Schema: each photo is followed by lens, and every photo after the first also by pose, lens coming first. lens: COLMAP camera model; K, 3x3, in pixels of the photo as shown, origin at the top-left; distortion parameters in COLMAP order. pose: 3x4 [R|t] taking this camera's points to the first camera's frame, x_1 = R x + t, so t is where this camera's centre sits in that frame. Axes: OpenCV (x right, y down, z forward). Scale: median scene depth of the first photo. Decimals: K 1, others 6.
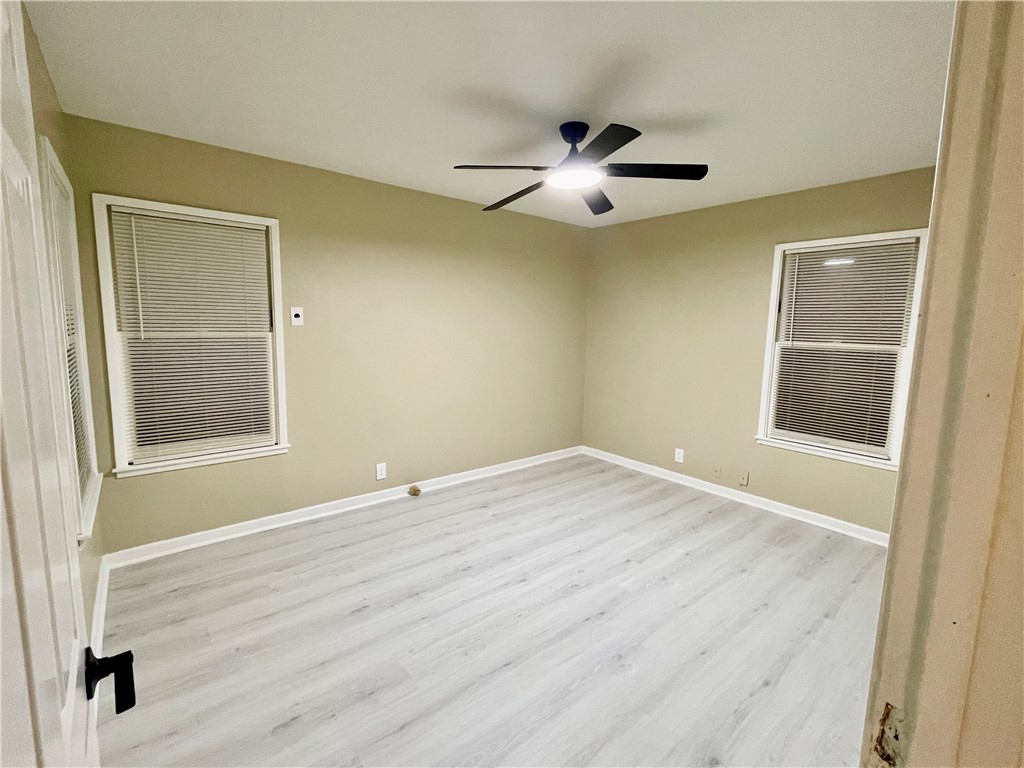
lens RADIAL K [[457.9, 0, 510.2], [0, 457.9, 381.9], [0, 0, 1]] dist [-0.002441, -0.000690]
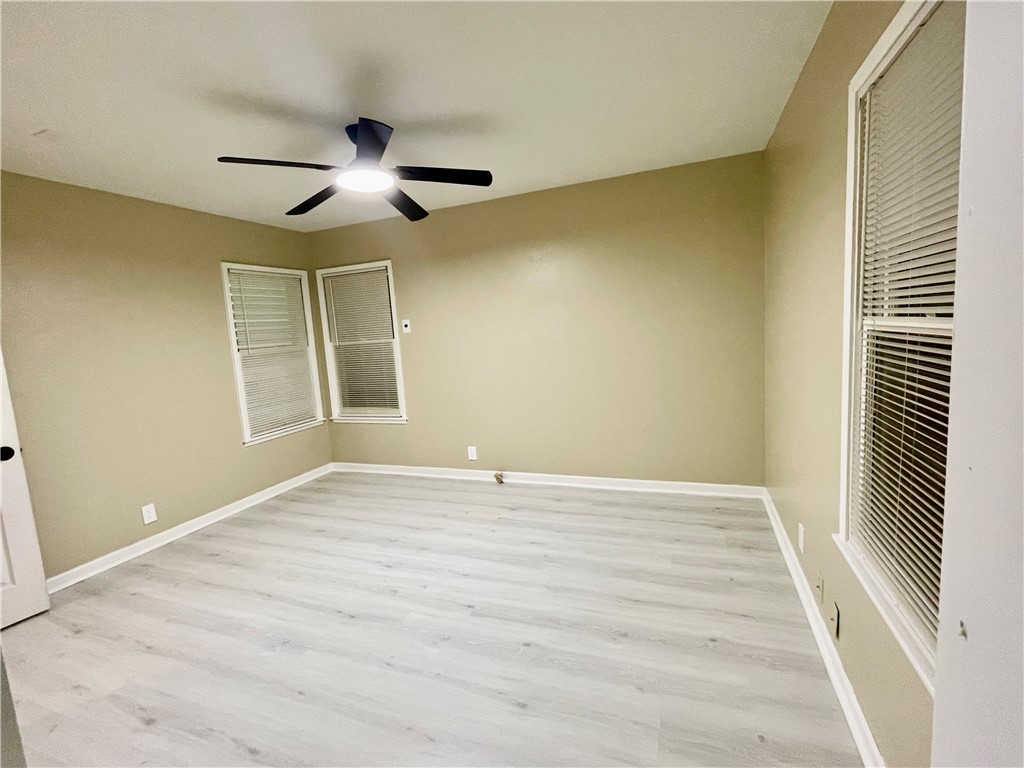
lens RADIAL K [[457.9, 0, 510.2], [0, 457.9, 381.9], [0, 0, 1]] dist [-0.002441, -0.000690]
pose [[0.484866, 0.051208, -0.873088, 0.885858], [-0.034176, 0.998631, 0.039592, -0.040111], [0.873920, 0.010642, 0.485953, 0.594229]]
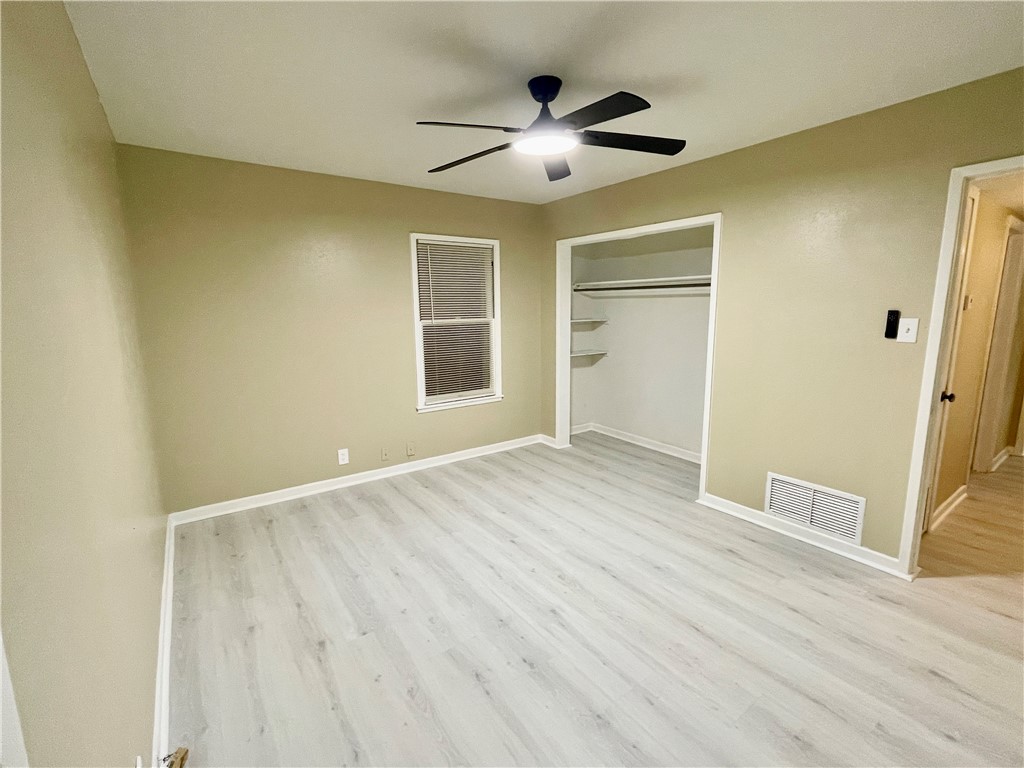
lens RADIAL K [[457.9, 0, 510.2], [0, 457.9, 381.9], [0, 0, 1]] dist [-0.002441, -0.000690]
pose [[0.072046, -0.185985, 0.979908, -0.605482], [0.141836, 0.974387, 0.174509, -0.119866], [-0.987265, 0.126414, 0.096580, 0.775143]]
